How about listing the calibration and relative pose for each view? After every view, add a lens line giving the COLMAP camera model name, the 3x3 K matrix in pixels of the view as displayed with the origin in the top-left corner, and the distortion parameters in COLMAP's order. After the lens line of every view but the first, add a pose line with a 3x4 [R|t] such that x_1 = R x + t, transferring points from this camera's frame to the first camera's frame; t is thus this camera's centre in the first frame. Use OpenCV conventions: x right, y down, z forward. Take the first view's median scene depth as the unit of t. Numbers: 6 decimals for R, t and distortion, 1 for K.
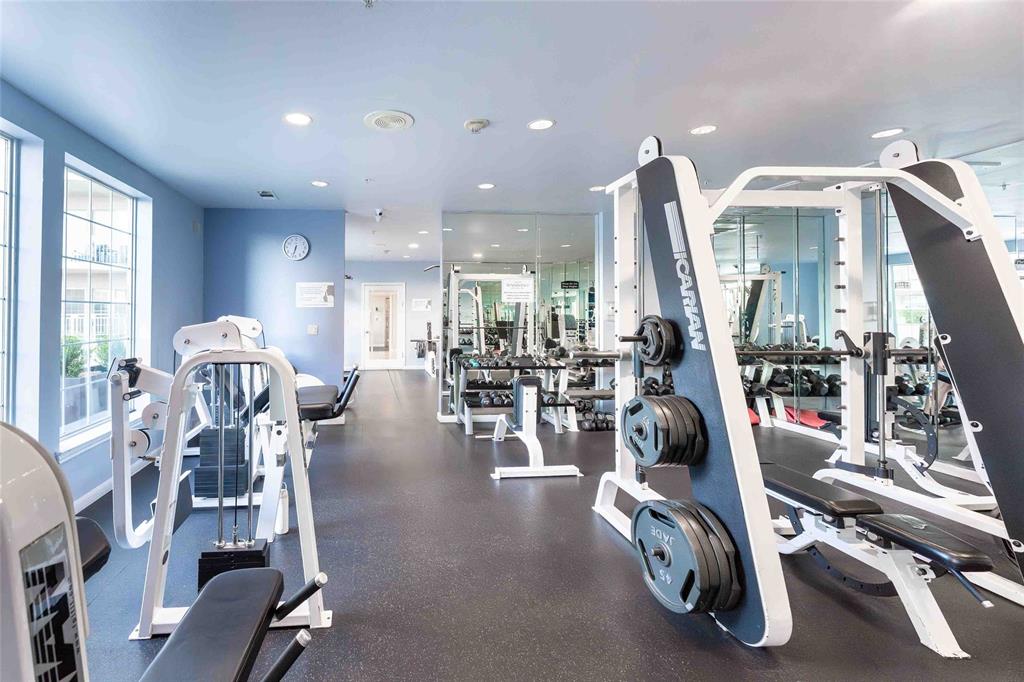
lens RADIAL K [[380.8, 0, 512.3], [0, 380.8, 316.7], [0, 0, 1]] dist [-0.000573, -0.000192]
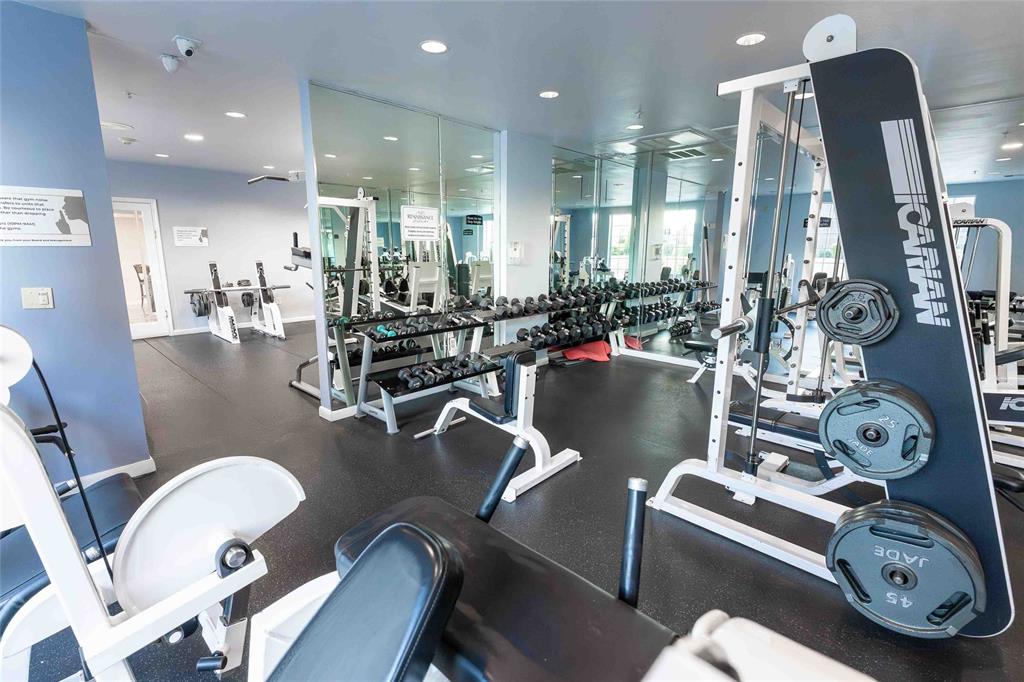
lens RADIAL K [[380.8, 0, 512.3], [0, 380.8, 316.7], [0, 0, 1]] dist [-0.000573, -0.000192]
pose [[0.853553, -0.079218, 0.514948, -0.271365], [-0.009340, 0.985888, 0.167148, -0.022041], [-0.520922, -0.147479, 0.840768, 0.324686]]
